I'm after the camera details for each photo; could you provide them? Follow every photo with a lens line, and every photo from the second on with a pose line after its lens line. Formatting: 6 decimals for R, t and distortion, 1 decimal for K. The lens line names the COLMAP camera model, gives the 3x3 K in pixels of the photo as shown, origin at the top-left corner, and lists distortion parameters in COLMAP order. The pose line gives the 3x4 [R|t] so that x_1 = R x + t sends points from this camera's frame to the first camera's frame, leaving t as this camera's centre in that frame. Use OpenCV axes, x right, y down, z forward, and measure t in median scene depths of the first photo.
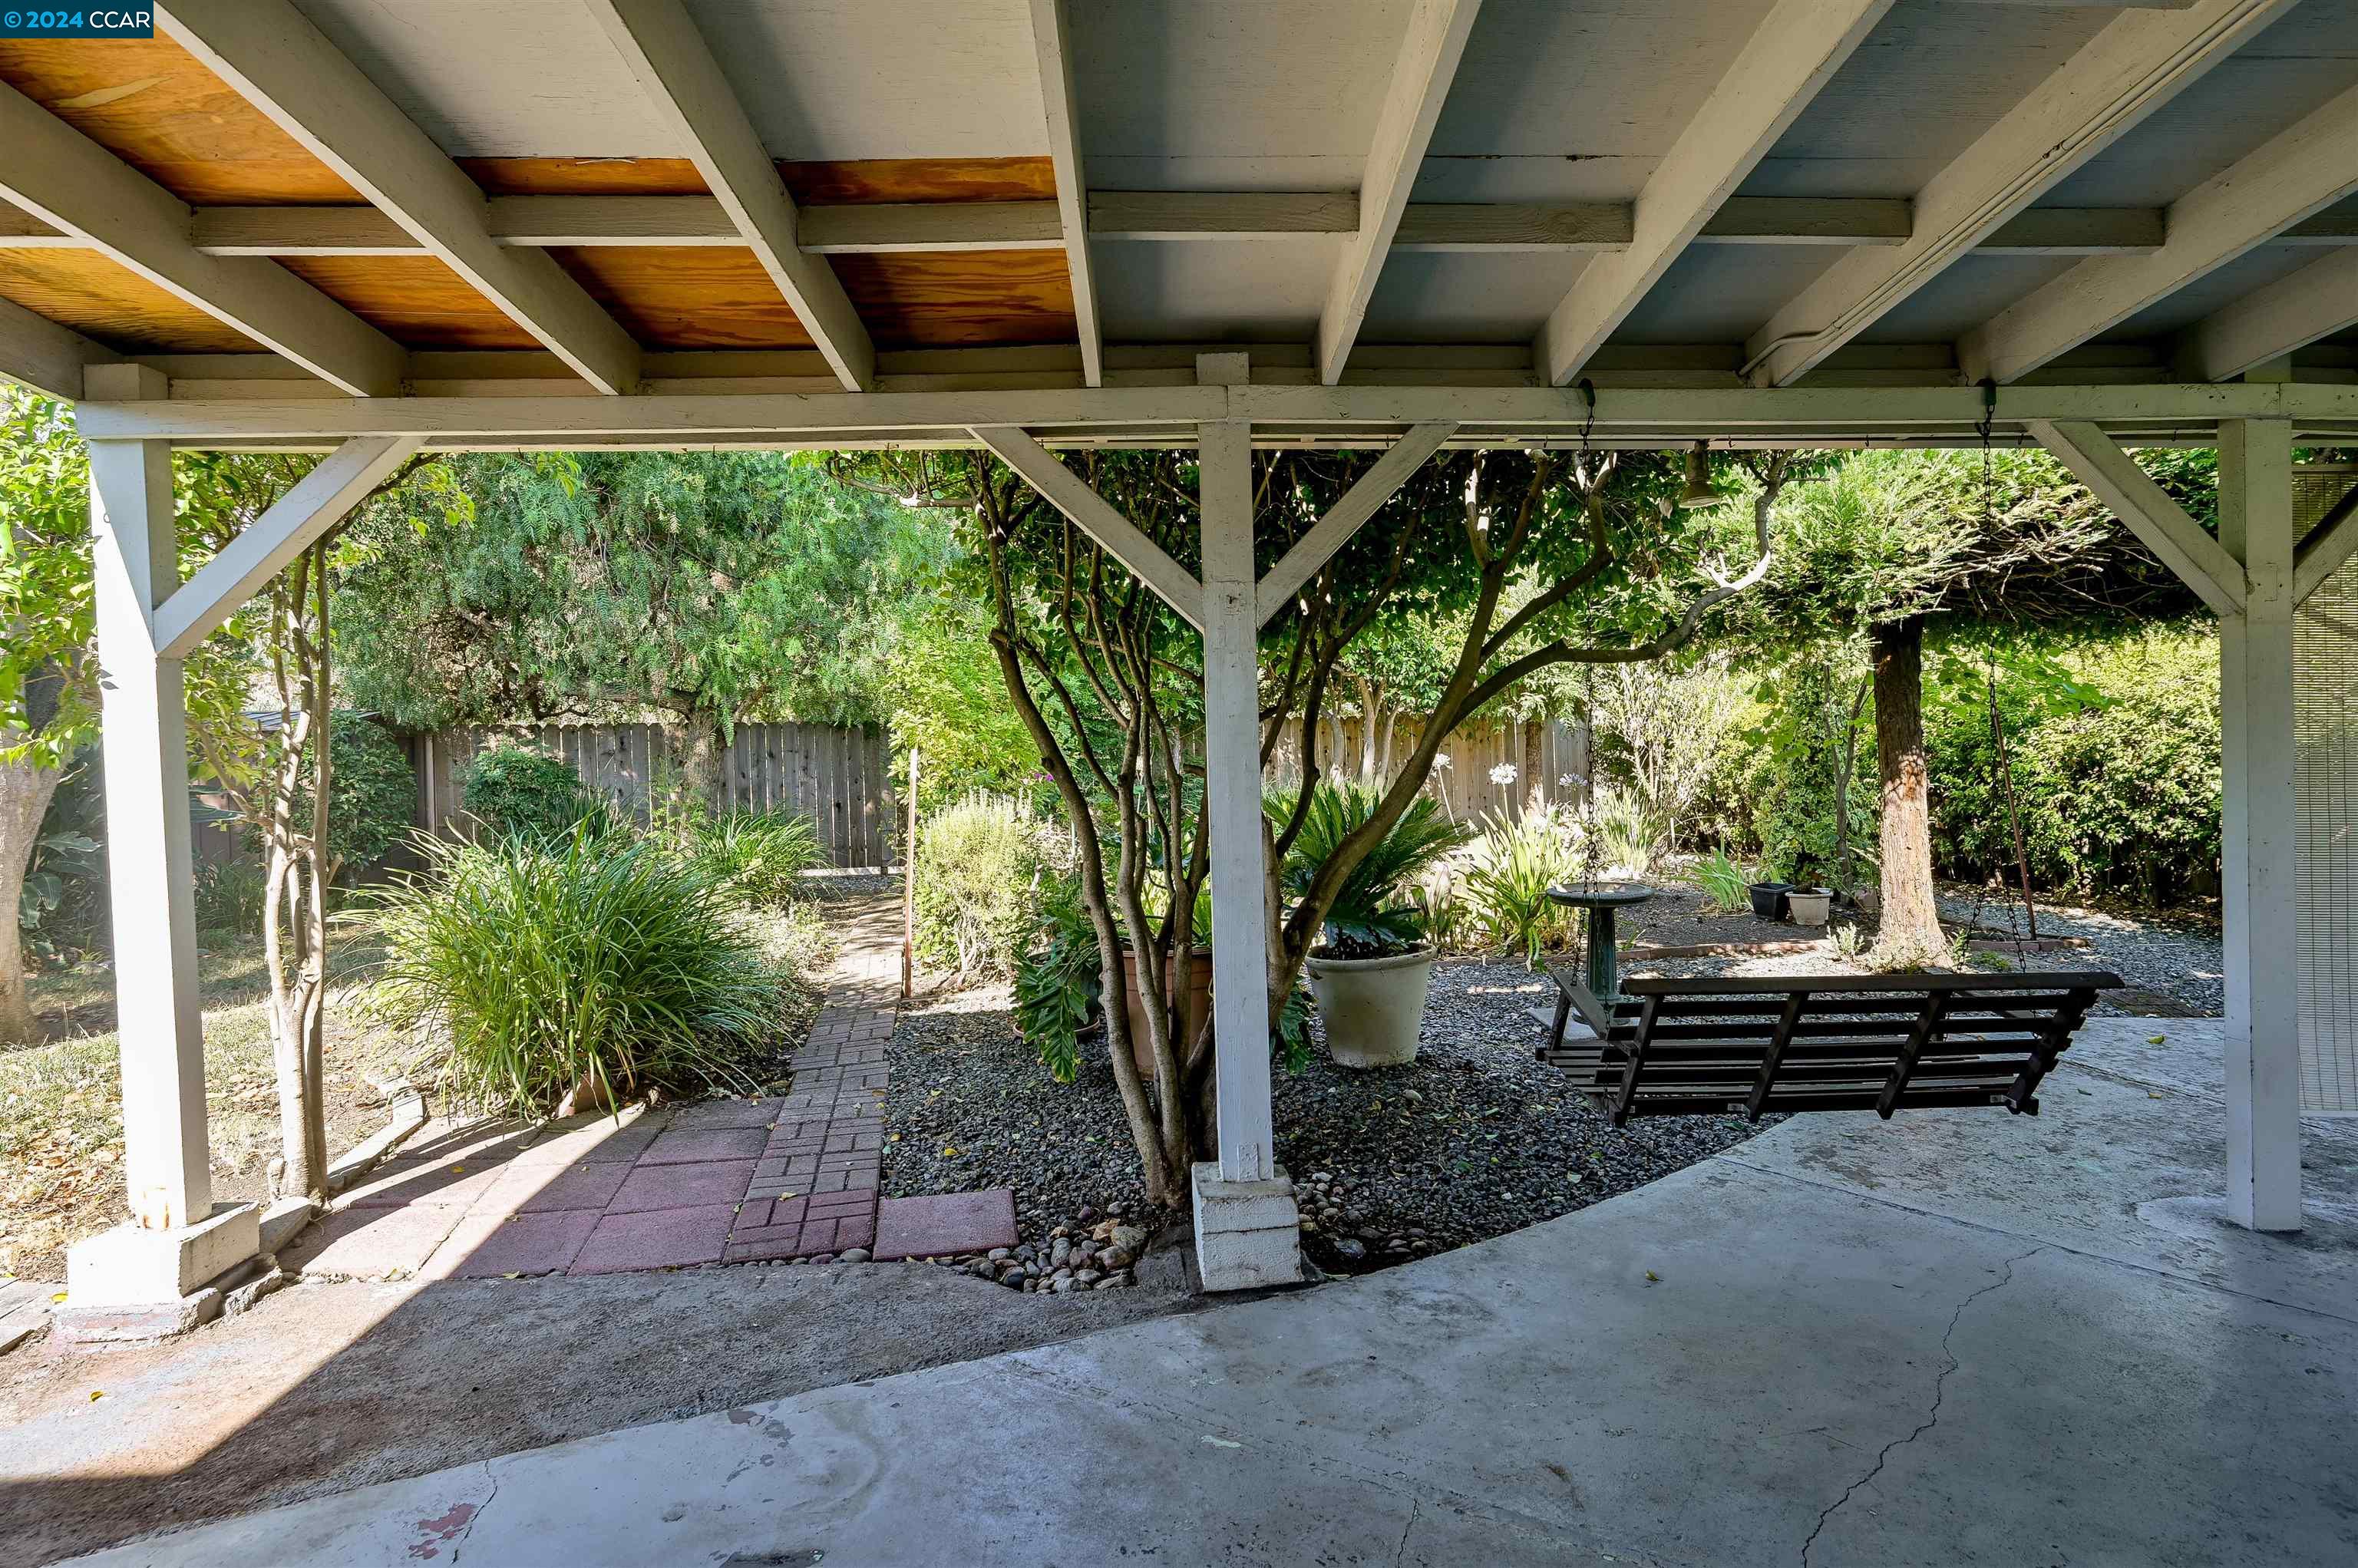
lens RADIAL K [[1281.7, 0, 1179.0], [0, 1281.7, 784.0], [0, 0, 1]] dist [-0.001450, -0.000148]
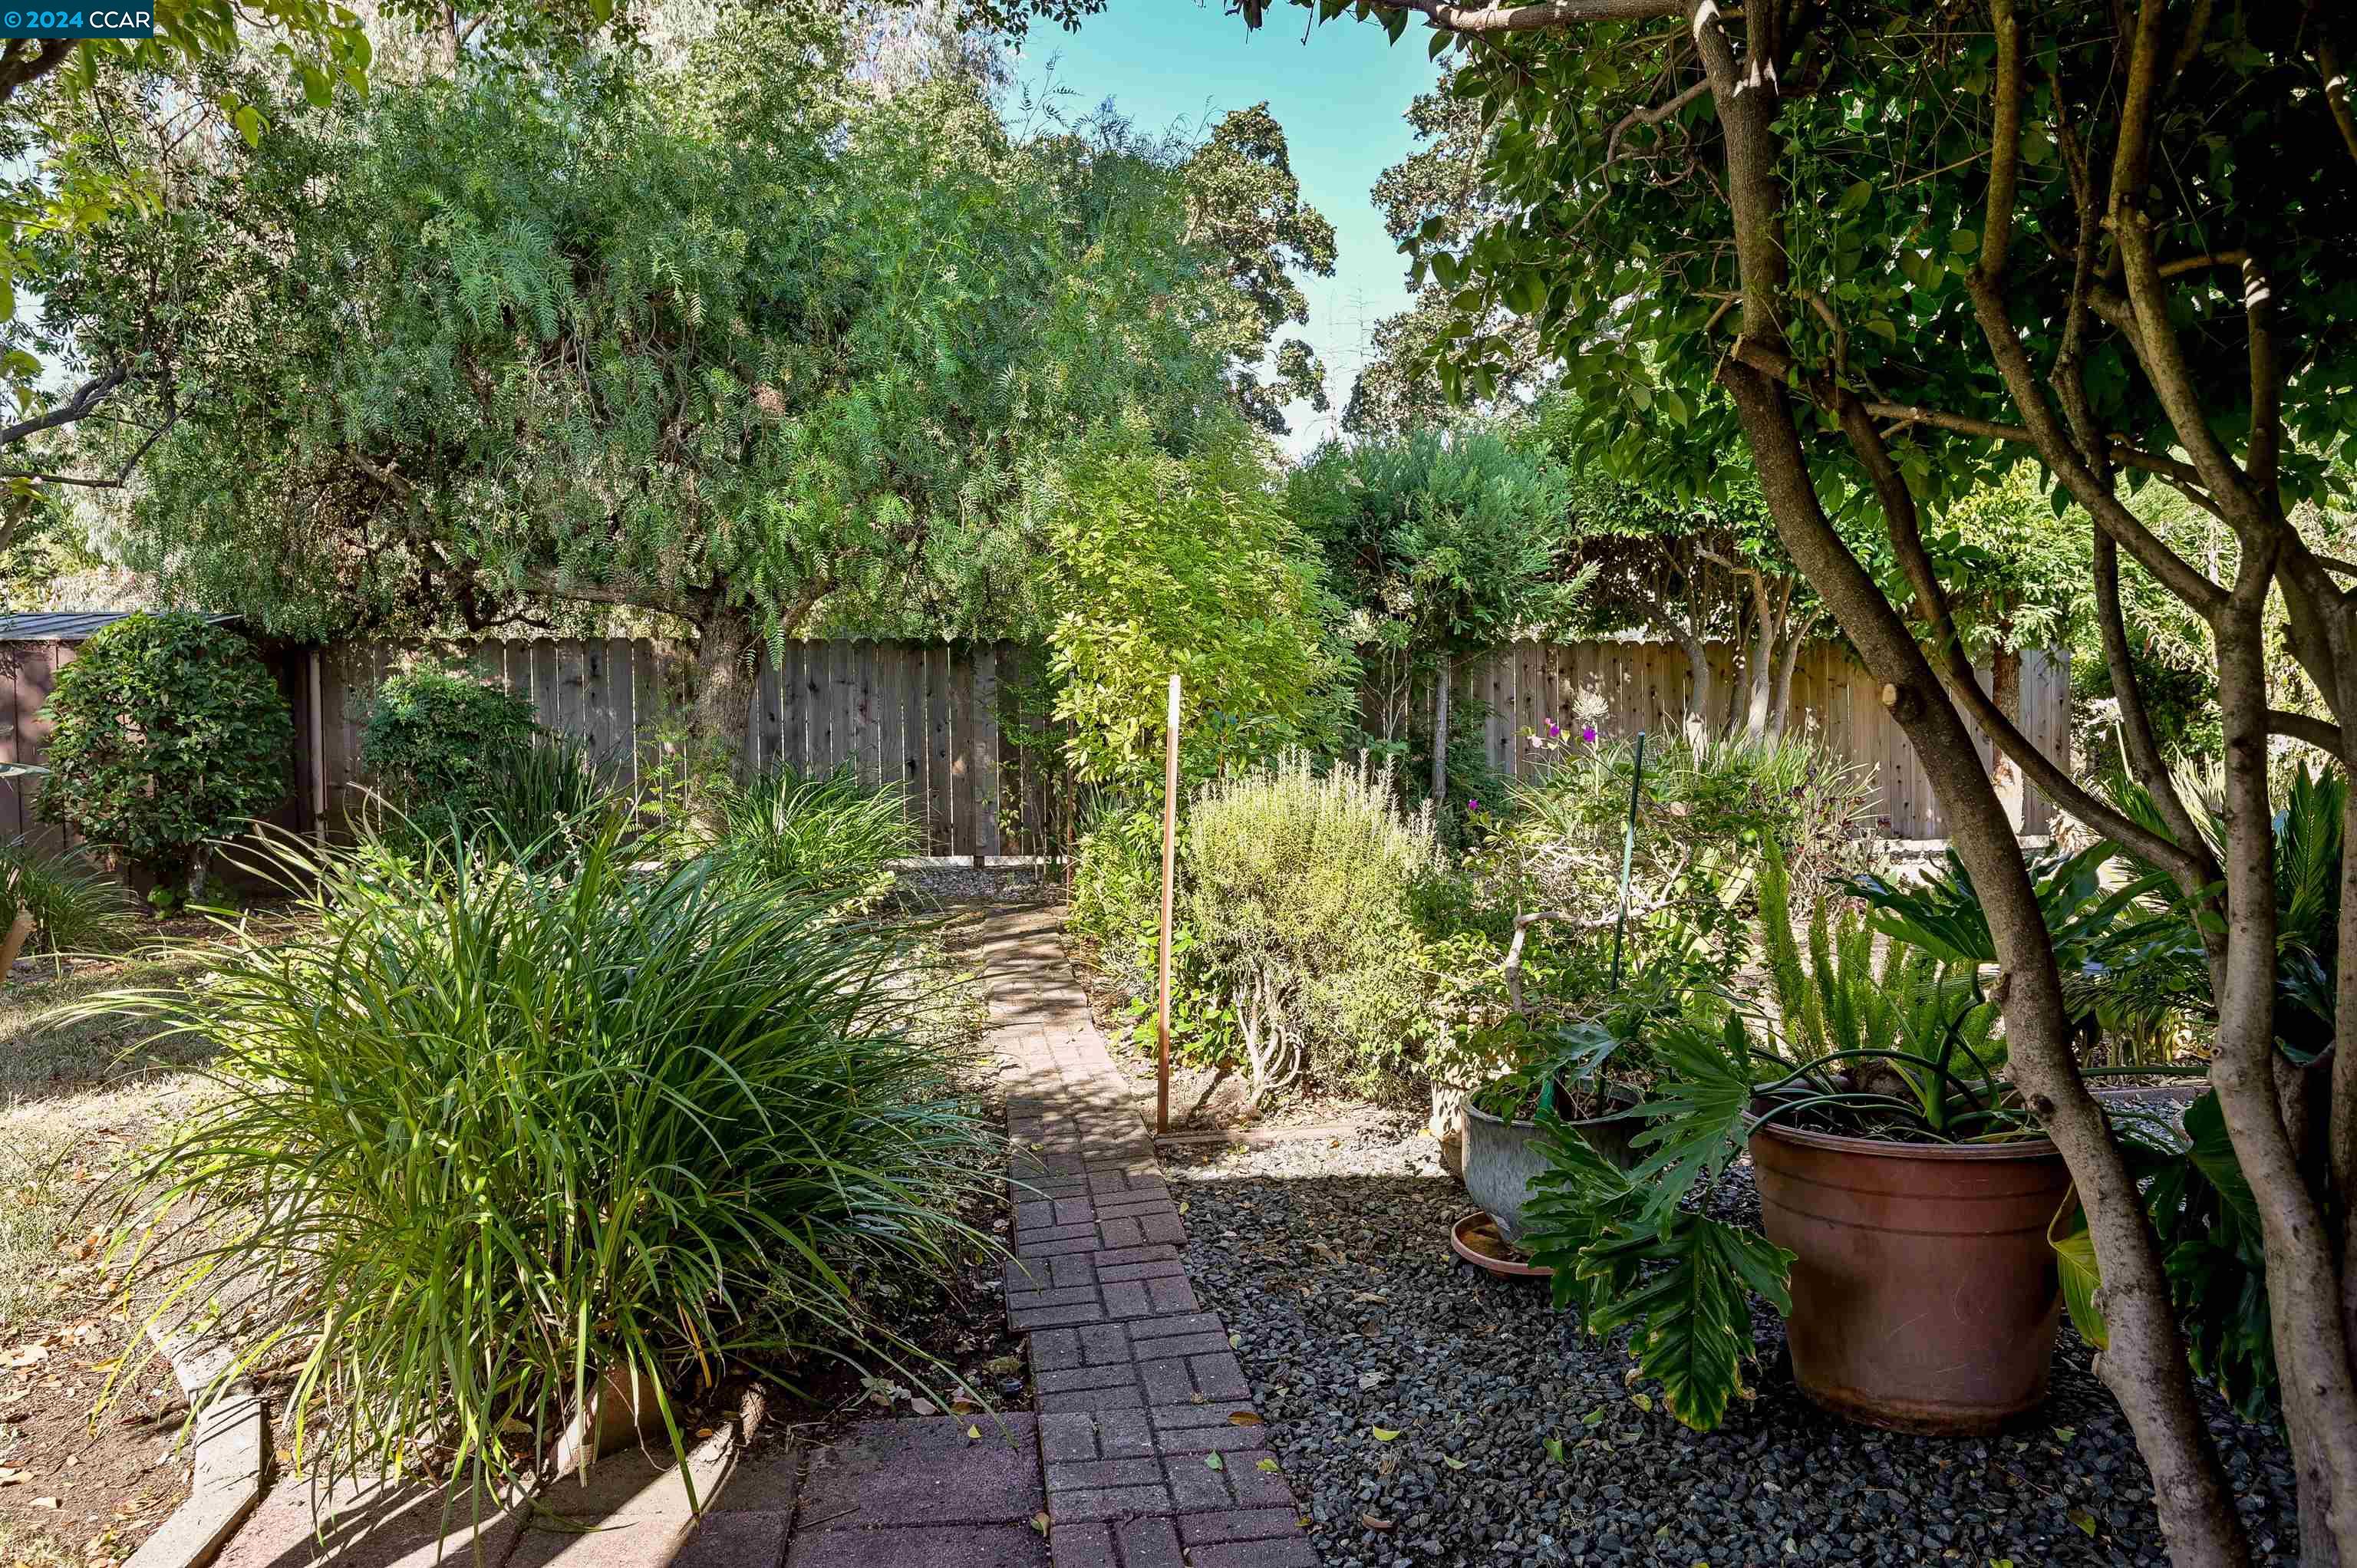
lens RADIAL K [[1541.3, 0, 1175.8], [0, 1541.3, 776.7], [0, 0, 1]] dist [-0.005525, -0.000636]
pose [[0.999536, 0.015118, -0.026425, -0.188469], [-0.014365, 0.999491, 0.028481, -0.002613], [0.026842, -0.028088, 0.999245, 0.346791]]
